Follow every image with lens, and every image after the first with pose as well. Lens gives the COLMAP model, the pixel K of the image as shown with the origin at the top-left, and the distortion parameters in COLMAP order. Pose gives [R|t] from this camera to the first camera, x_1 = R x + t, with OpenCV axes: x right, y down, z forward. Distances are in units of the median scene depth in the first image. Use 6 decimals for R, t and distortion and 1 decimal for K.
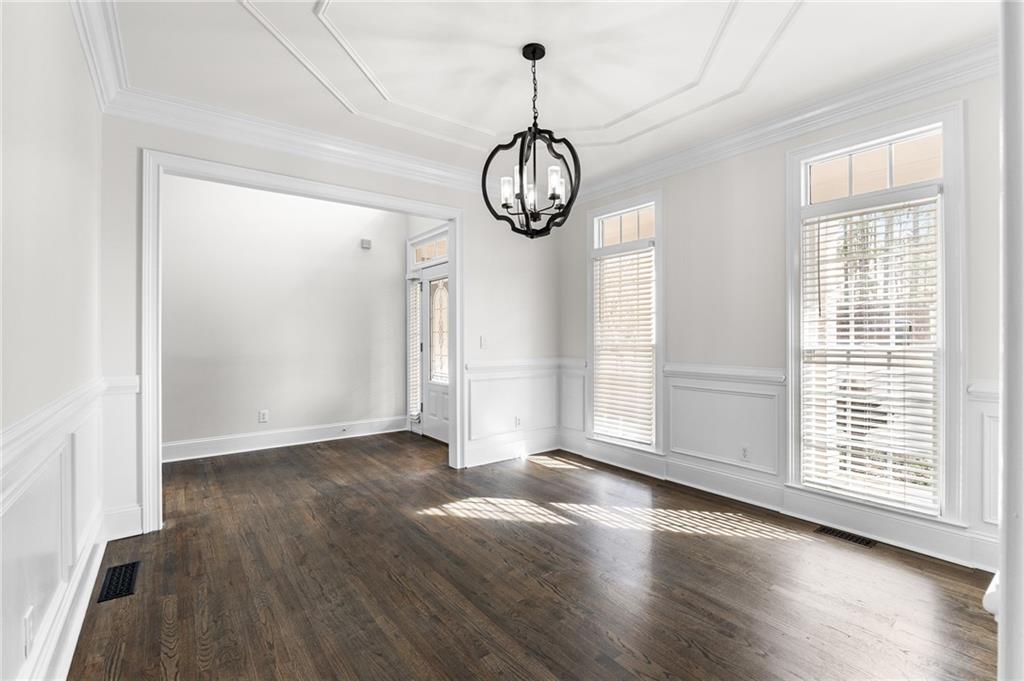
lens RADIAL K [[441.9, 0, 513.4], [0, 441.9, 335.0], [0, 0, 1]] dist [-0.004093, -0.000224]
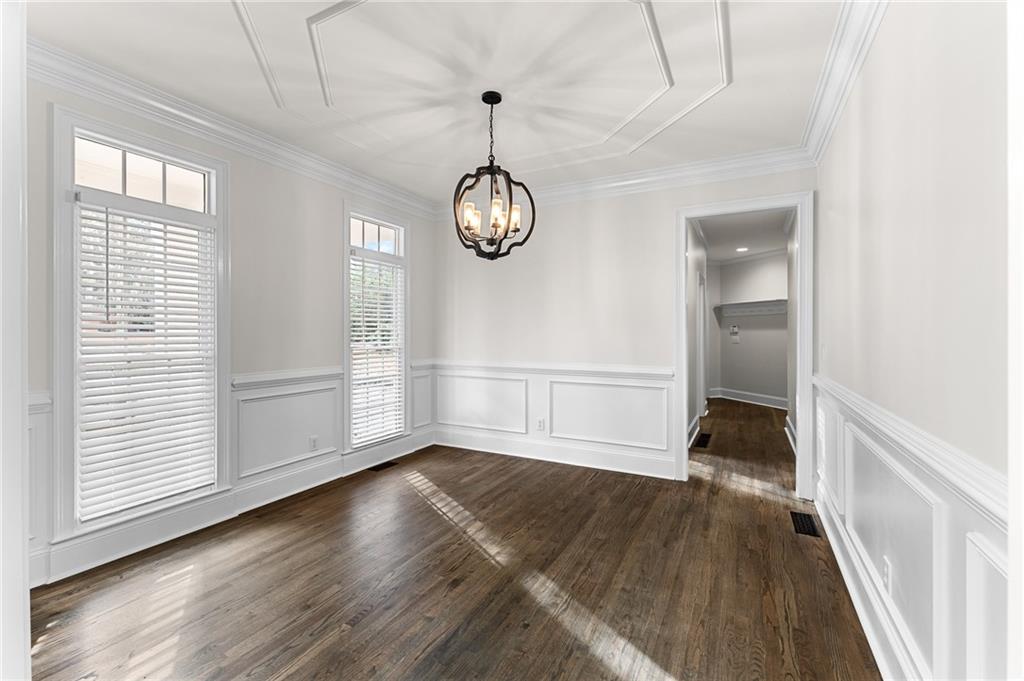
lens RADIAL K [[443.0, 0, 512.0], [0, 443.0, 334.7], [0, 0, 1]] dist [-0.000019, 0.000372]
pose [[-0.409245, -0.000860, 0.912424, -0.924710], [0.005288, 0.999981, 0.003314, -0.018925], [-0.912409, 0.006181, -0.409233, 1.273769]]
